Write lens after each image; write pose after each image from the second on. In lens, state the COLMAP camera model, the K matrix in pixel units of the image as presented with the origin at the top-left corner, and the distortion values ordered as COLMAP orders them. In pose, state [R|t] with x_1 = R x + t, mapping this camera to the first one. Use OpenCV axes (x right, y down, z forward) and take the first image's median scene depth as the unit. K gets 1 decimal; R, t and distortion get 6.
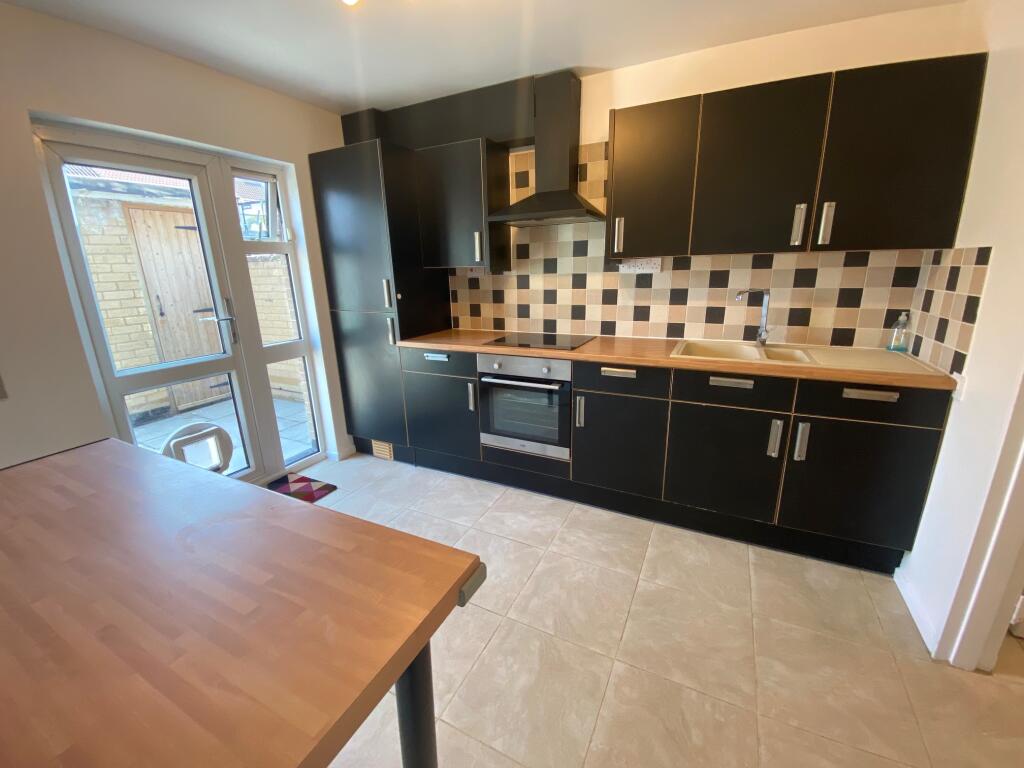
lens RADIAL K [[415.0, 0, 510.4], [0, 415.0, 384.6], [0, 0, 1]] dist [0.073740, -0.043160]
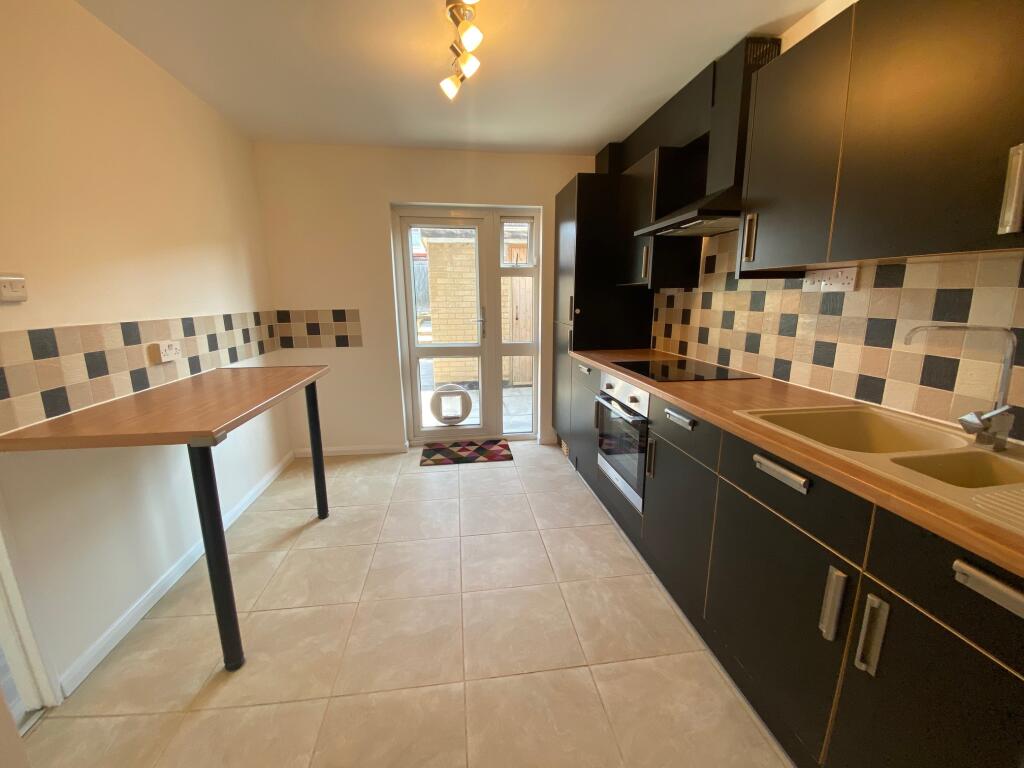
lens RADIAL K [[415.0, 0, 510.4], [0, 415.0, 384.6], [0, 0, 1]] dist [0.073740, -0.043160]
pose [[0.570007, 0.191816, -0.798936, 0.549678], [-0.227400, 0.971214, 0.070938, -0.060124], [0.789545, 0.141242, 0.597218, 0.234593]]
